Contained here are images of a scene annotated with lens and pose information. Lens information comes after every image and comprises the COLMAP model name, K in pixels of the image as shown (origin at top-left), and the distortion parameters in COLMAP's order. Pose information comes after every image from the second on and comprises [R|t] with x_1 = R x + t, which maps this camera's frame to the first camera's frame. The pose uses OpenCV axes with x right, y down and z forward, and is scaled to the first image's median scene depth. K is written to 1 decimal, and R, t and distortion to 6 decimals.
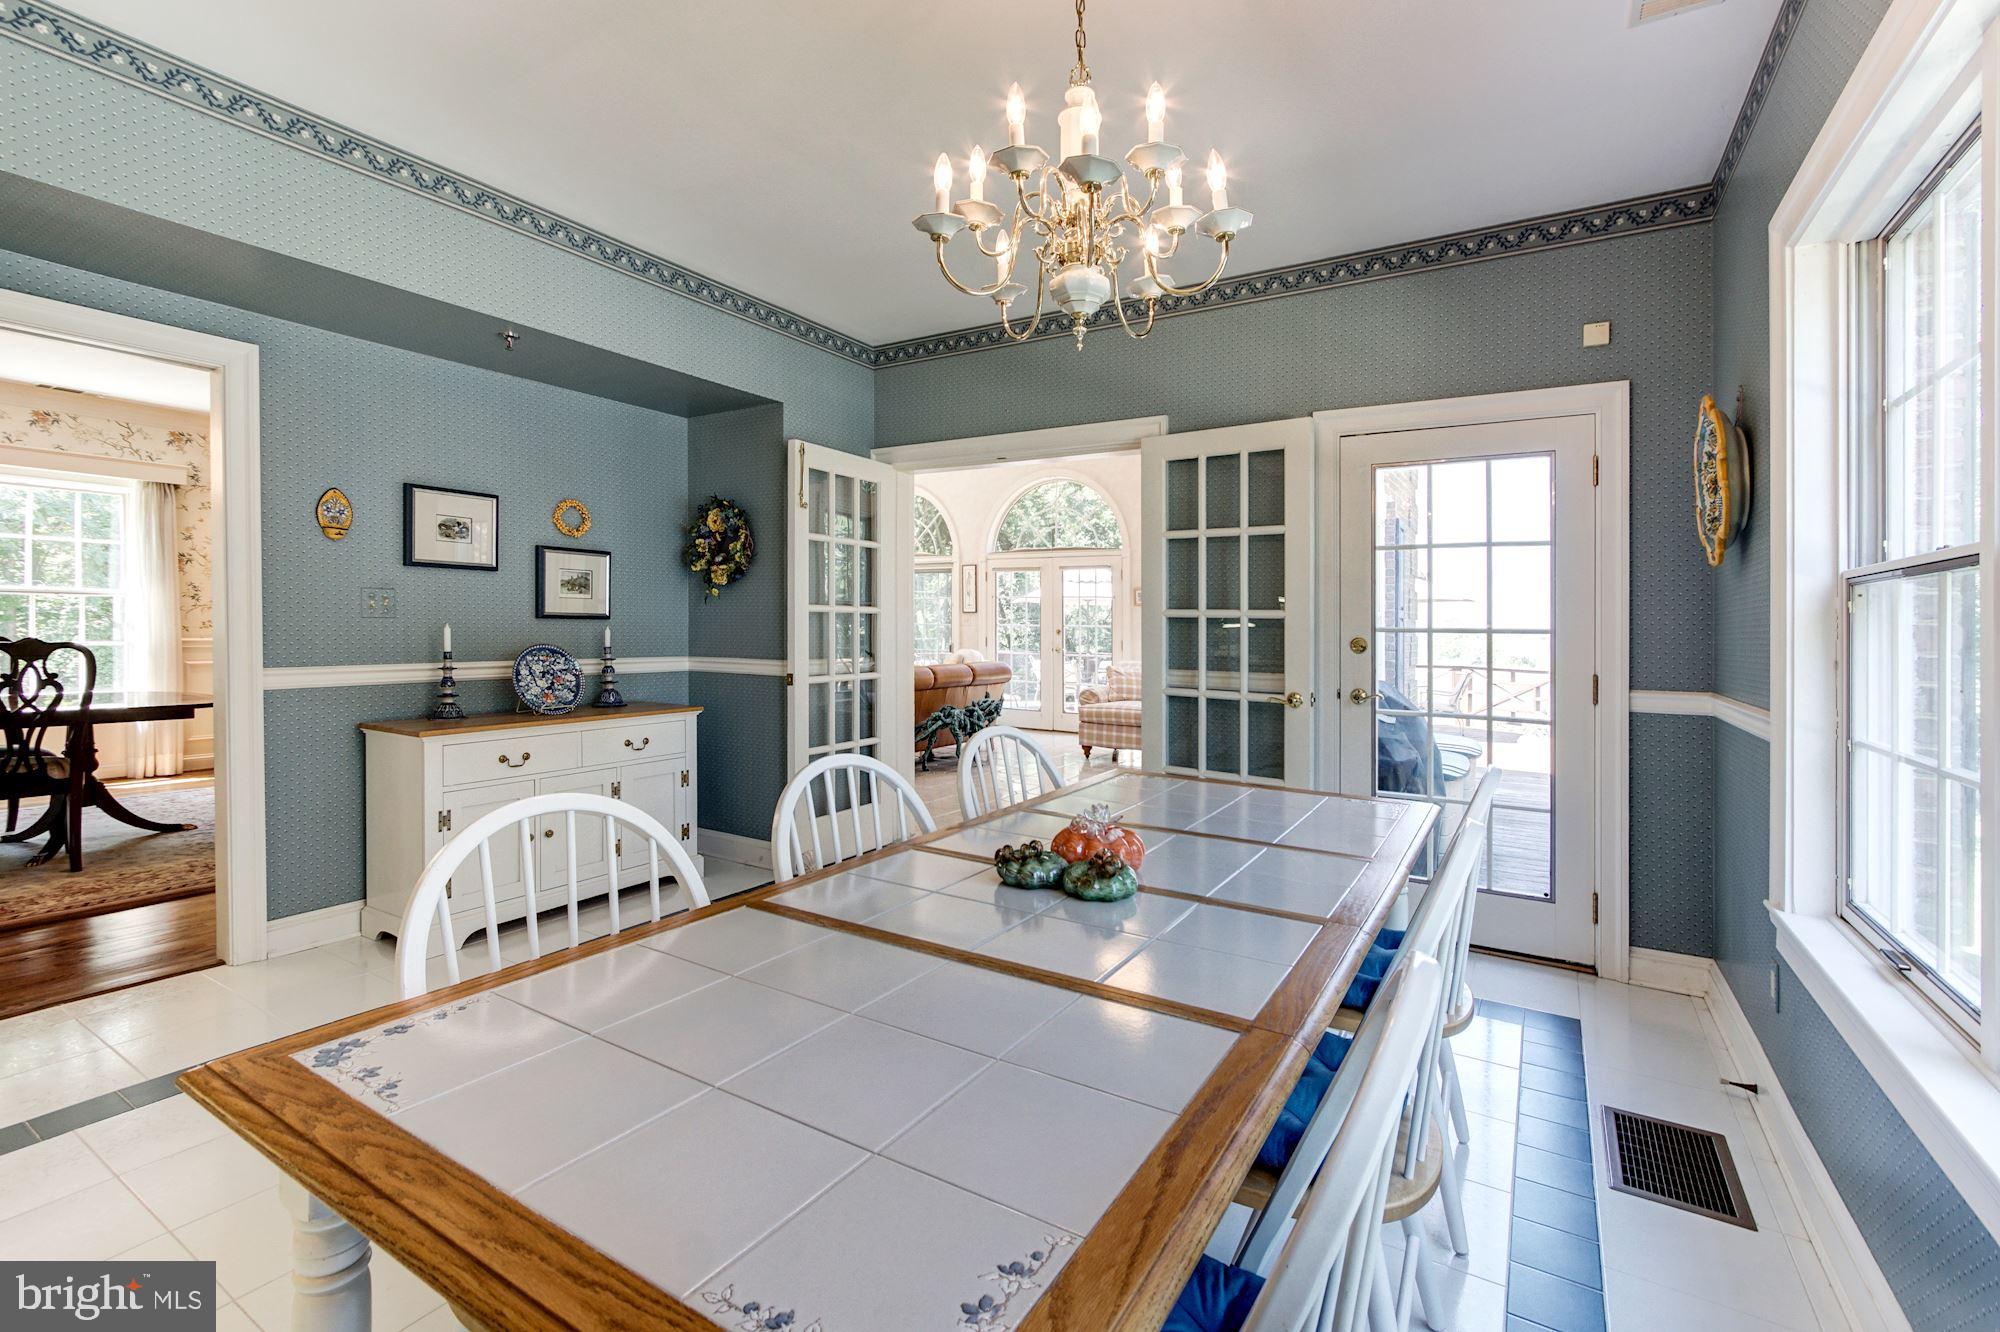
lens RADIAL K [[887.7, 0, 1011.2], [0, 887.7, 616.6], [0, 0, 1]] dist [-0.008286, 0.004455]
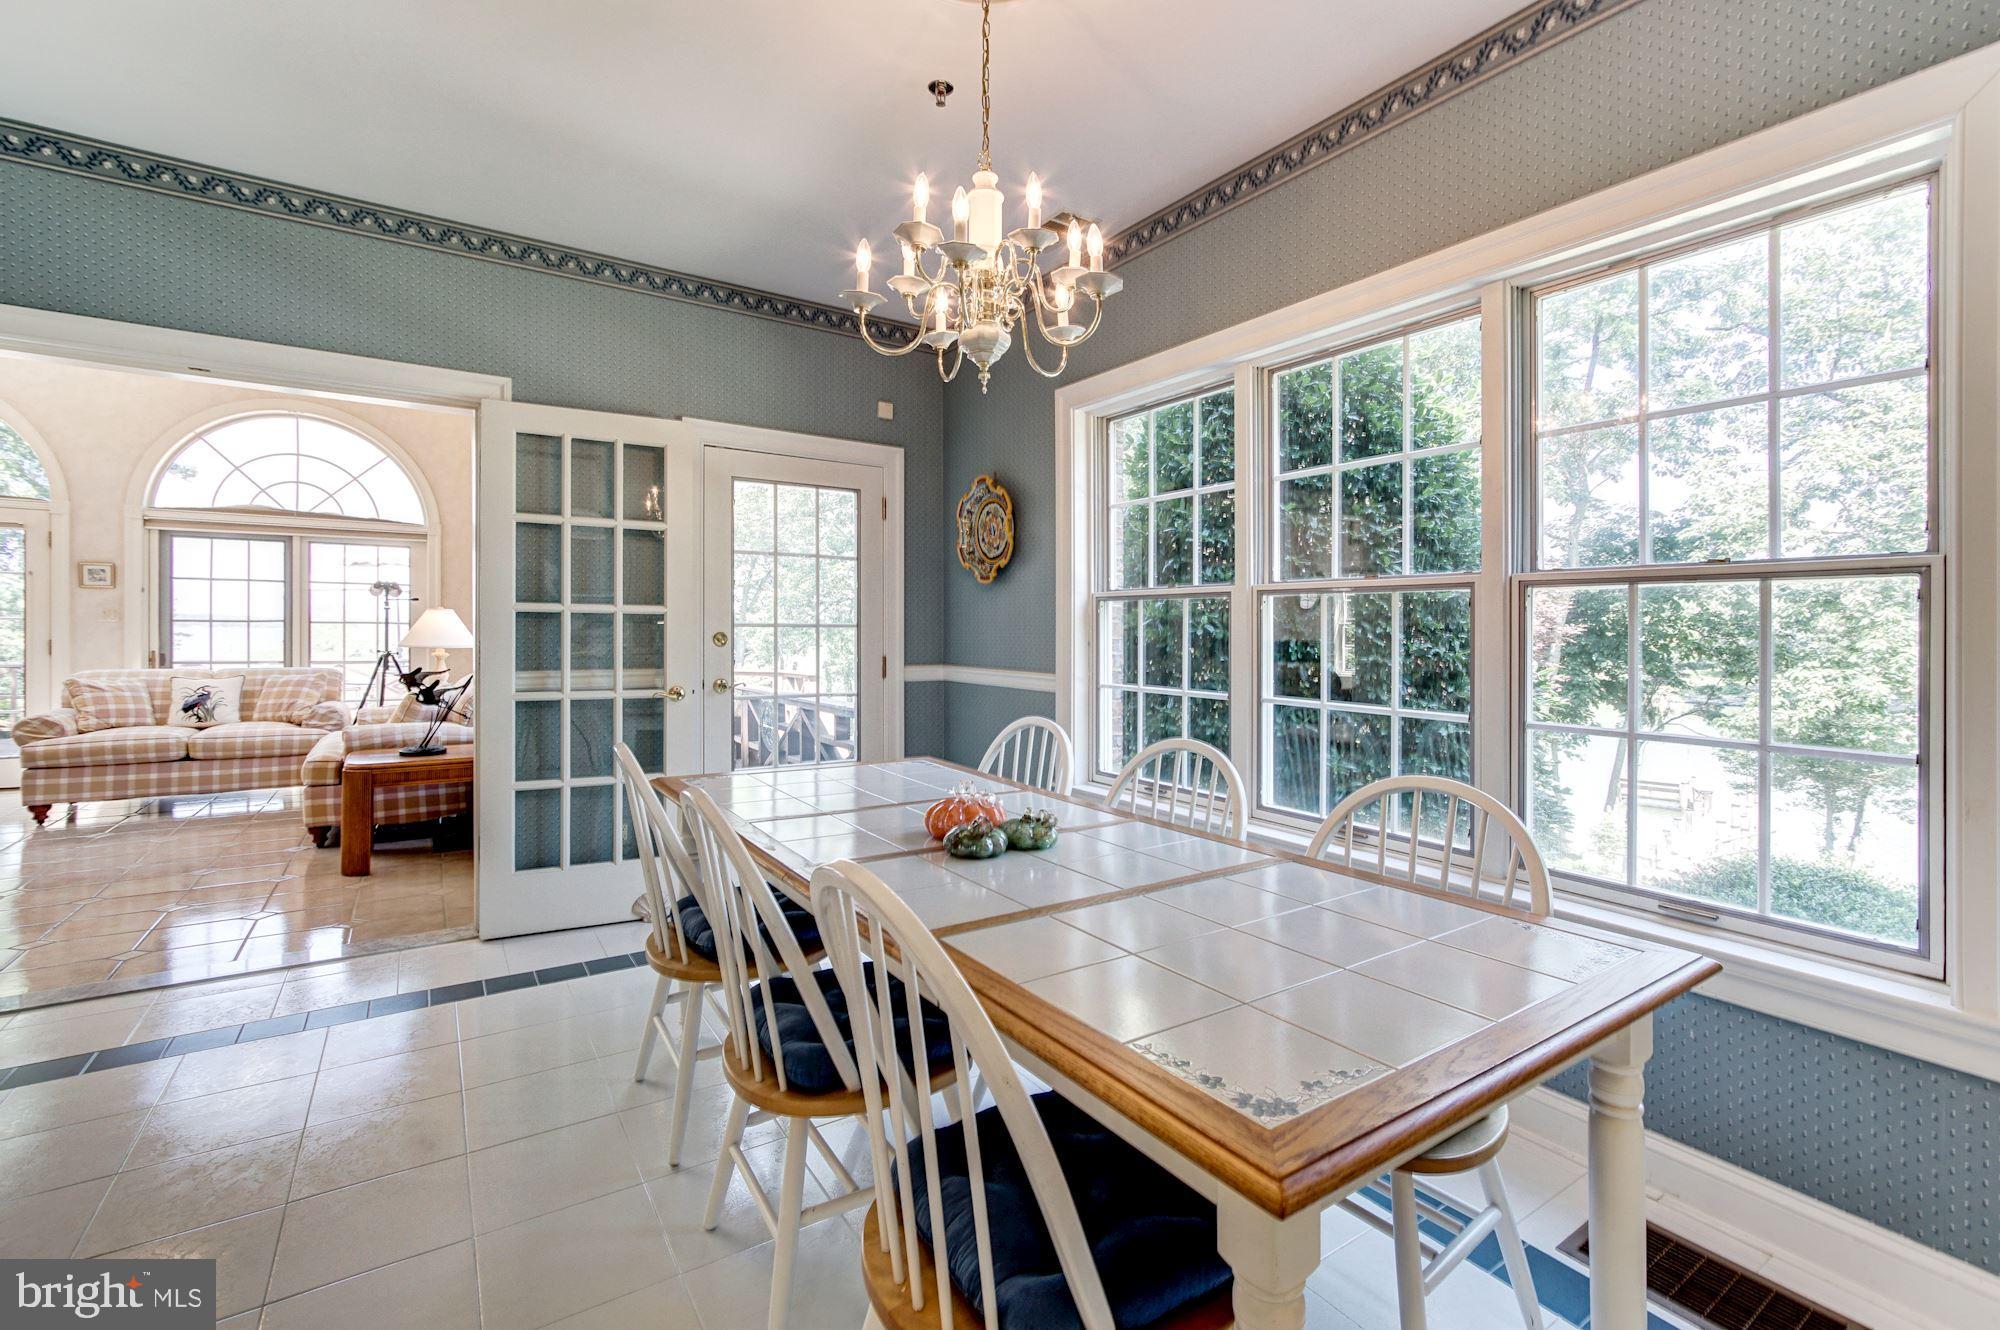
lens RADIAL K [[887.7, 0, 982.9], [0, 887.7, 609.2], [0, 0, 1]] dist [-0.008286, 0.004455]
pose [[0.430050, 0.009257, 0.902758, -0.441876], [-0.010655, 0.999930, -0.005178, -0.002324], [-0.902742, -0.007392, 0.430118, 0.225175]]
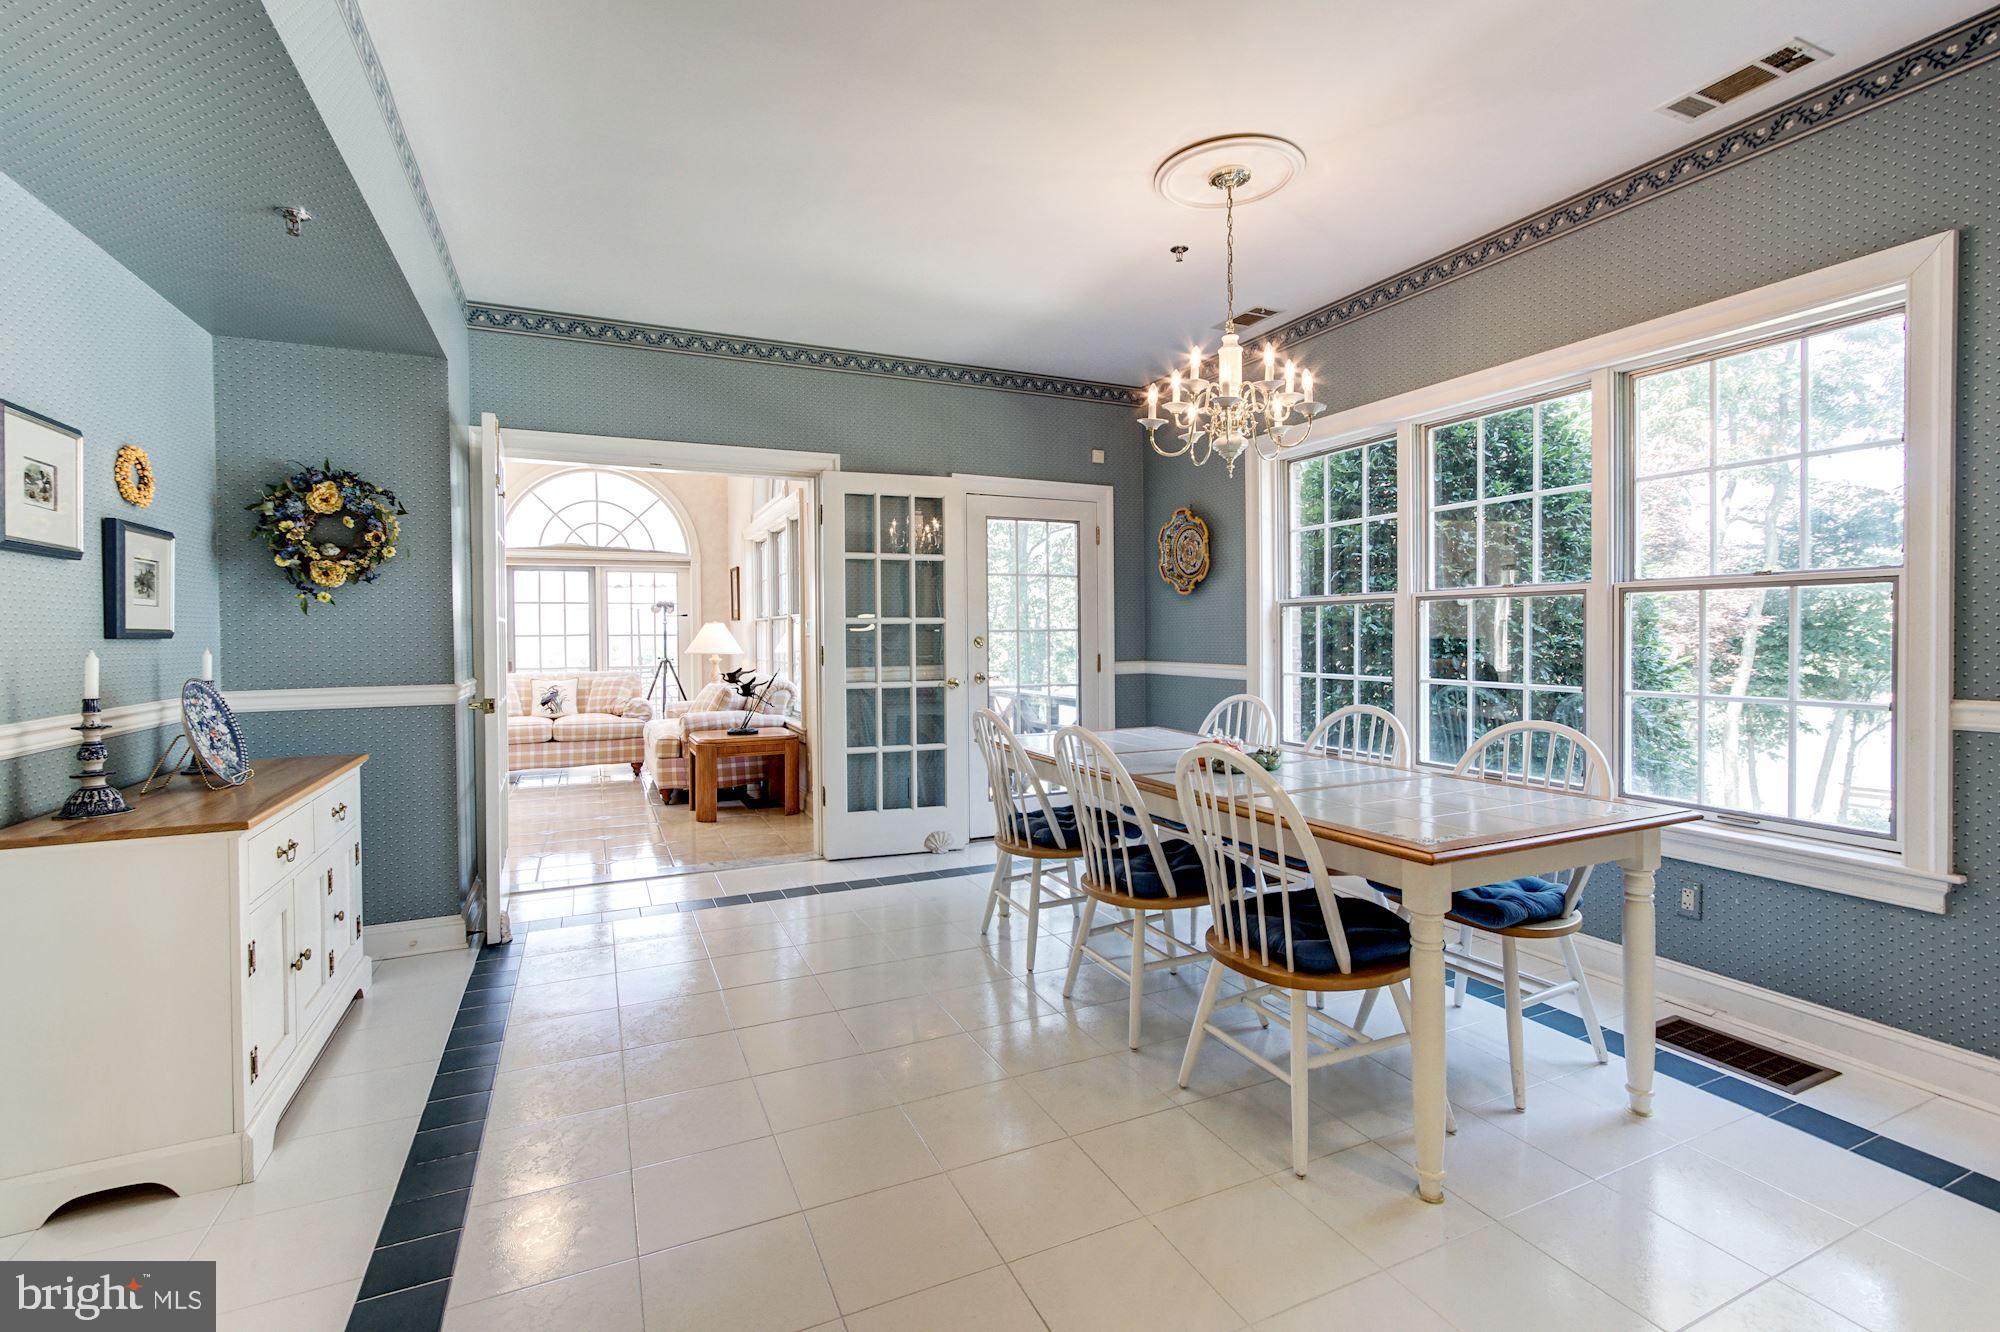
lens RADIAL K [[887.7, 0, 986.5], [0, 887.7, 646.6], [0, 0, 1]] dist [-0.008286, 0.004455]
pose [[0.556783, -0.032311, 0.830030, -0.761259], [0.009483, 0.999425, 0.032544, -0.007027], [-0.830604, -0.010249, 0.556769, 0.184788]]
